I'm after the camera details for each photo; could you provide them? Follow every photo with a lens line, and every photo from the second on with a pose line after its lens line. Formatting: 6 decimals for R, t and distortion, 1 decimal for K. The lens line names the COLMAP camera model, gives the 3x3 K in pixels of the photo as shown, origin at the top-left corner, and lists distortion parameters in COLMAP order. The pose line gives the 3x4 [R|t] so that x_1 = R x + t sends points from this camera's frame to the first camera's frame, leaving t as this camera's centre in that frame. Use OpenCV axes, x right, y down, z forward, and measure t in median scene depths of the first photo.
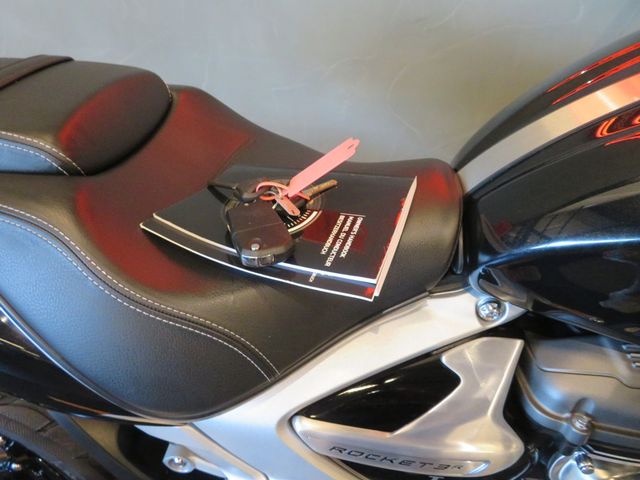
lens RADIAL K [[454.3, 0, 320.0], [0, 454.3, 240.0], [0, 0, 1]] dist [-0.003509, -0.000892]
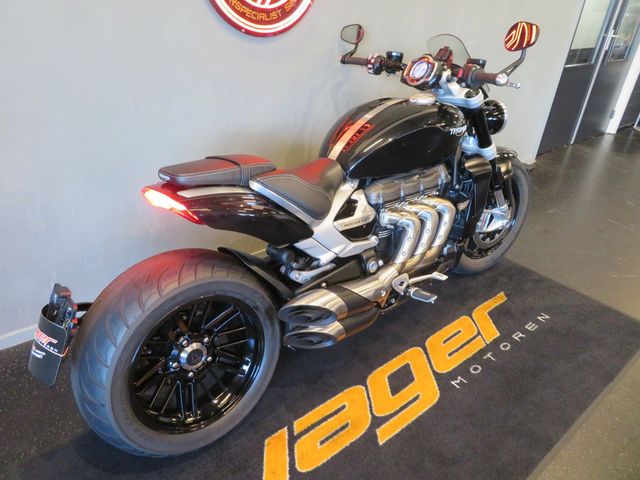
lens RADIAL K [[454.6, 0, 320.0], [0, 454.6, 240.0], [0, 0, 1]] dist [-0.002119, -0.001120]
pose [[0.655987, -0.286349, 0.698345, -2.770828], [0.450220, 0.891062, -0.057541, 0.693723], [-0.605791, 0.352154, 0.713445, -1.519190]]
